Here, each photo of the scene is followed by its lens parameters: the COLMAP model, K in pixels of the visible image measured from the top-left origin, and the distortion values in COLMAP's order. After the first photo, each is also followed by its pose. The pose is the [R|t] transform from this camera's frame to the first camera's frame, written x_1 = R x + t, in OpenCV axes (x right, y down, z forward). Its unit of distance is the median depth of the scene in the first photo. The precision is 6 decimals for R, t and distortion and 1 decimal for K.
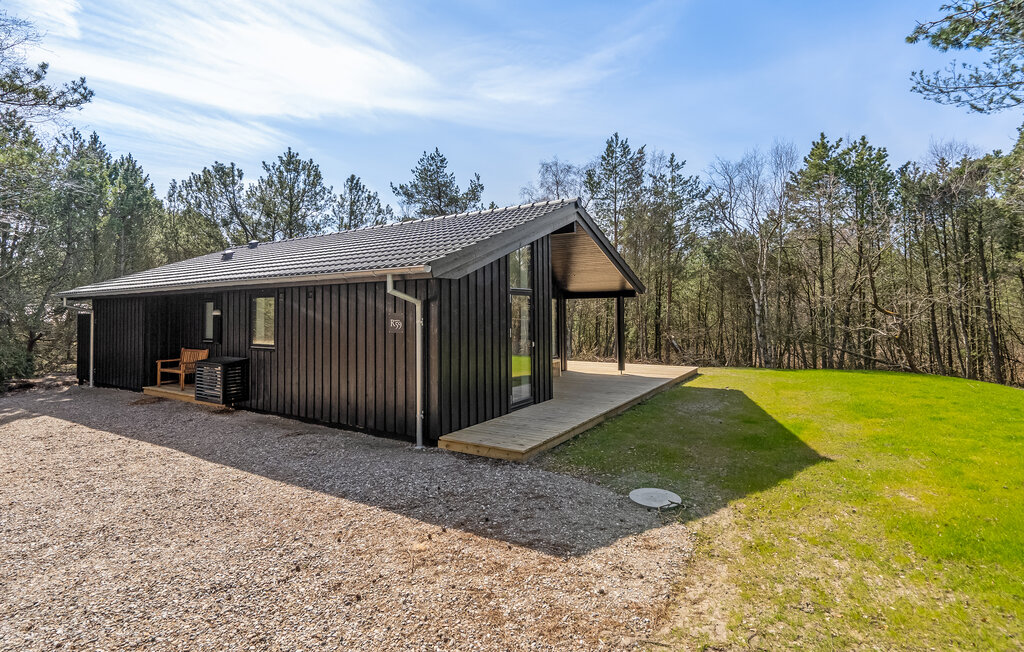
lens RADIAL K [[497.5, 0, 511.5], [0, 497.5, 294.1], [0, 0, 1]] dist [0.000885, 0.000225]
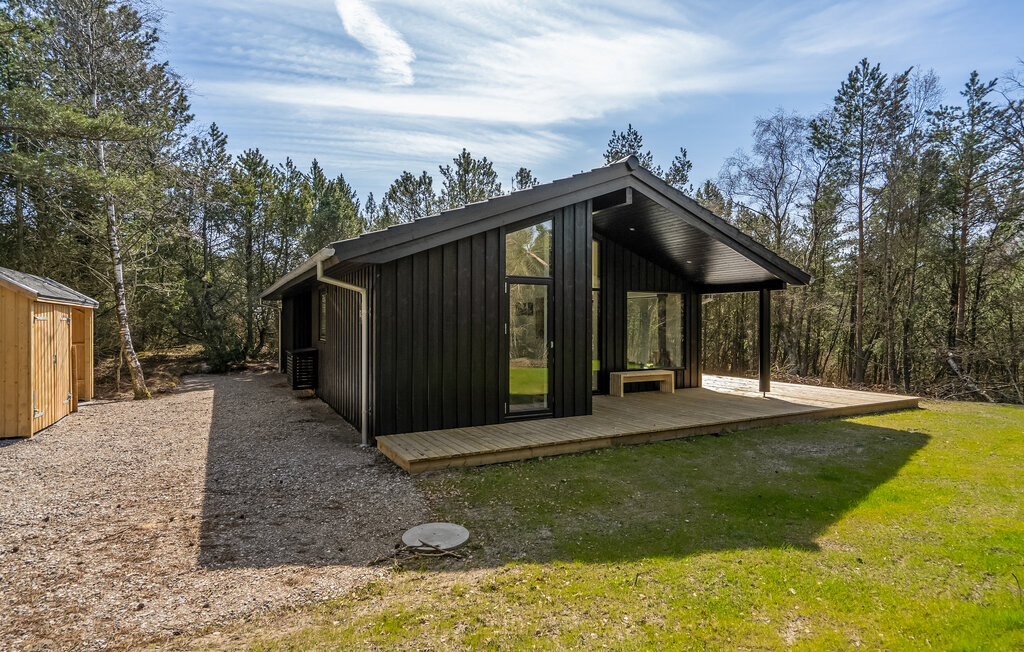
lens RADIAL K [[548.7, 0, 512.0], [0, 548.7, 326.0], [0, 0, 1]] dist [-0.000760, 0.001061]
pose [[0.868017, 0.014842, -0.496312, 0.376487], [0.007611, 0.999038, 0.043187, 0.027341], [0.496476, -0.041264, 0.867069, 0.166948]]
